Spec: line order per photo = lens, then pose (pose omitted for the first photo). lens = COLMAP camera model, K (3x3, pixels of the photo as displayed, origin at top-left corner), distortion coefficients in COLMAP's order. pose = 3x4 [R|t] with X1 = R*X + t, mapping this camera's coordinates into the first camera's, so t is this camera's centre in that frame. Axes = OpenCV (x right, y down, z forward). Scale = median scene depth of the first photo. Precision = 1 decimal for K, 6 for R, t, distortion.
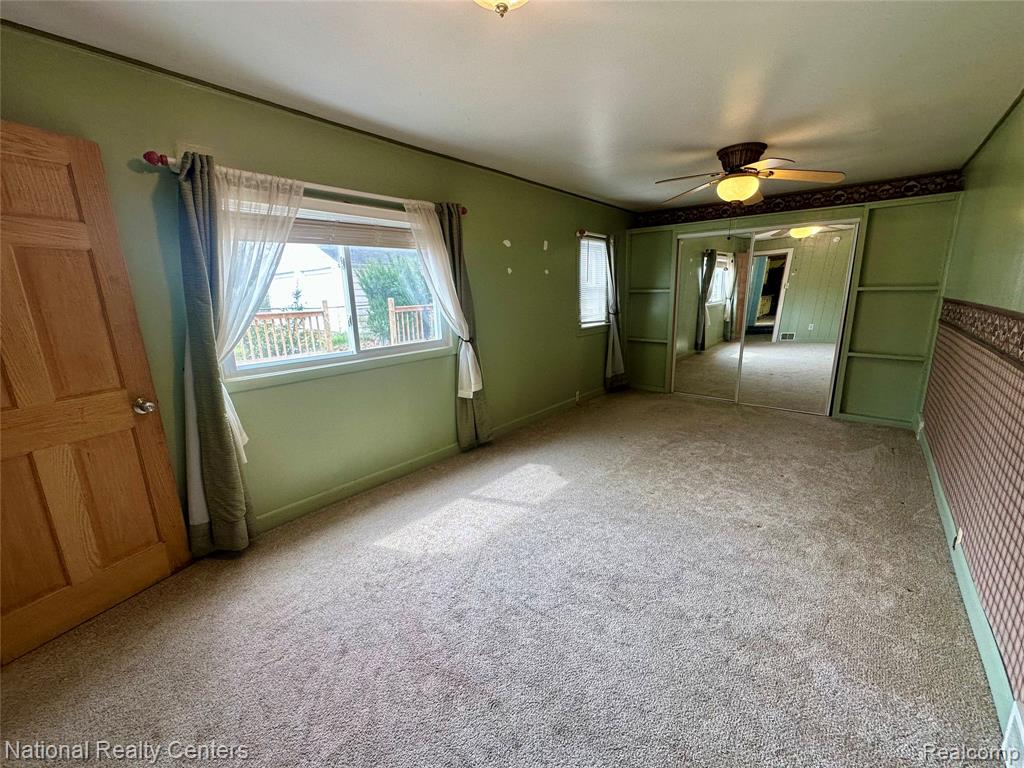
lens RADIAL K [[410.3, 0, 512.9], [0, 410.3, 383.3], [0, 0, 1]] dist [0.003852, -0.000890]
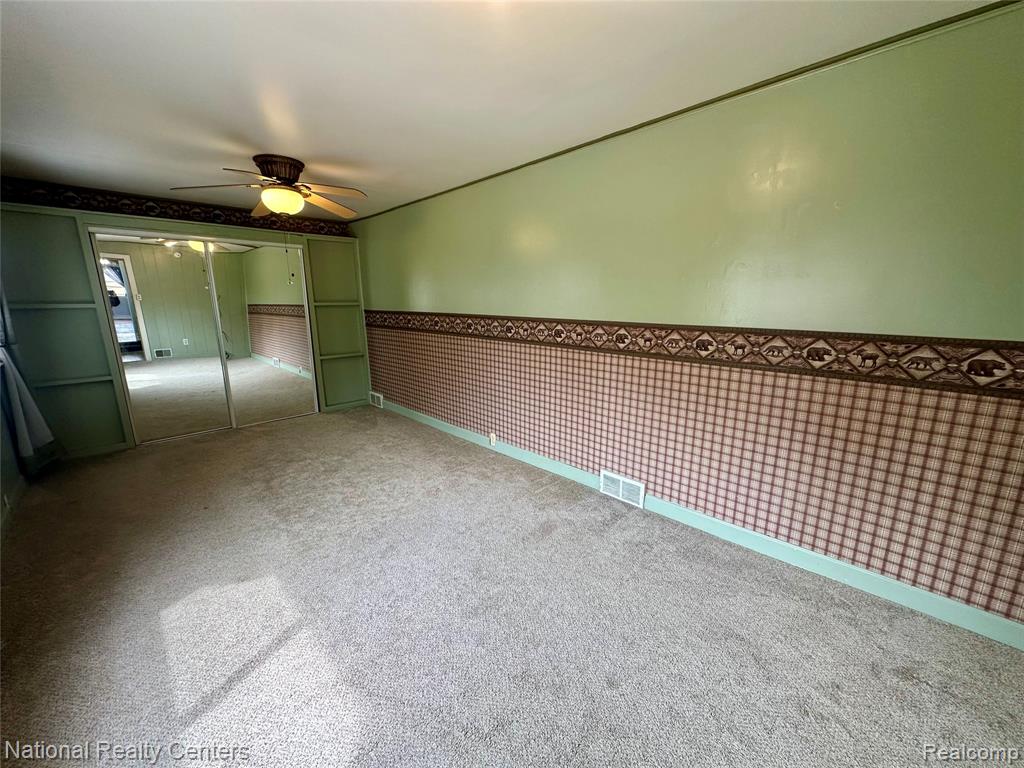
lens RADIAL K [[410.3, 0, 512.0], [0, 410.3, 382.9], [0, 0, 1]] dist [0.003852, -0.000890]
pose [[0.084387, -0.187157, 0.978699, -0.434287], [0.223204, 0.960793, 0.164487, -0.095659], [-0.971112, 0.204569, 0.122853, 0.427190]]
